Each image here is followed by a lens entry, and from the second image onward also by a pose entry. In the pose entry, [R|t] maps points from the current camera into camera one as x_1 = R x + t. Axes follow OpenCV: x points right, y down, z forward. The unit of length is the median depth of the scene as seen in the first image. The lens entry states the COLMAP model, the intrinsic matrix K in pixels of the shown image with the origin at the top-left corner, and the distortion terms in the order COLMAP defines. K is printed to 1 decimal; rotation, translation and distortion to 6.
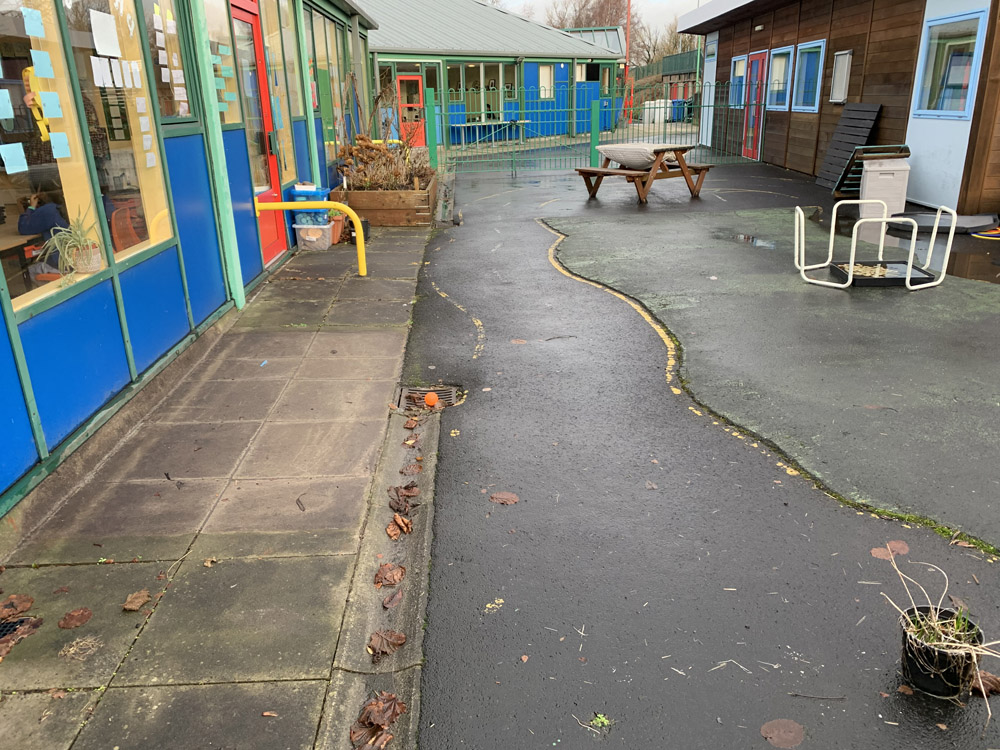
lens RADIAL K [[757.1, 0, 493.6], [0, 757.1, 369.8], [0, 0, 1]] dist [0.042695, -0.051656]
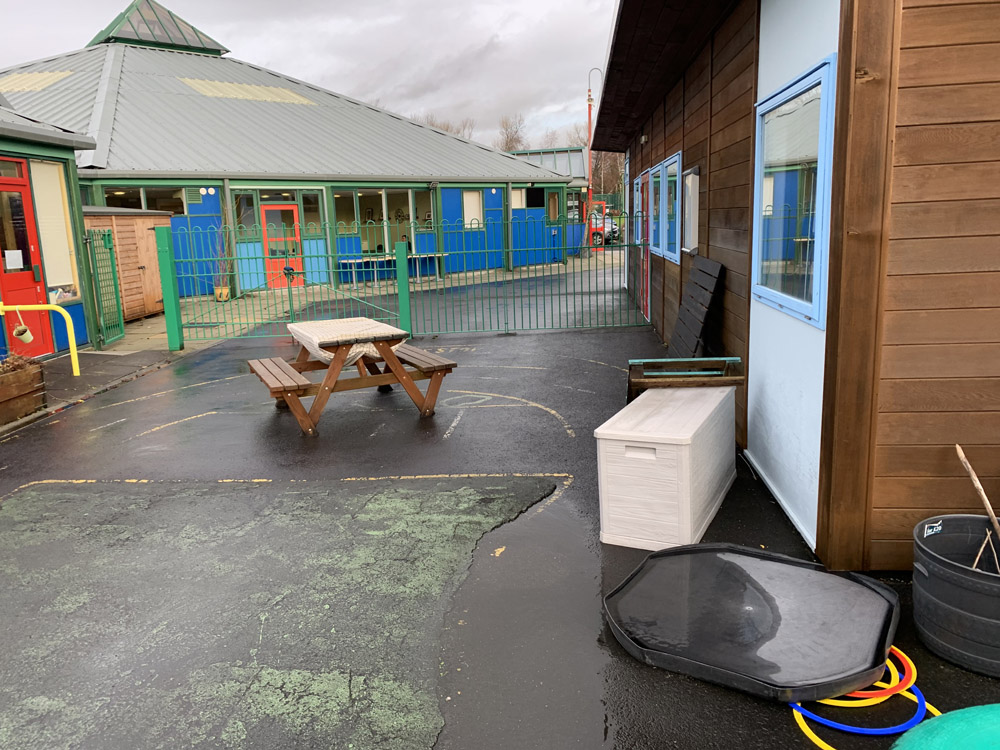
lens RADIAL K [[757.1, 0, 489.0], [0, 757.1, 369.9], [0, 0, 1]] dist [0.042695, -0.051656]
pose [[0.997224, 0.004595, -0.074322, 0.651311], [-0.015367, 0.989309, -0.145022, -0.334384], [0.072861, 0.145761, 0.986633, 0.818361]]
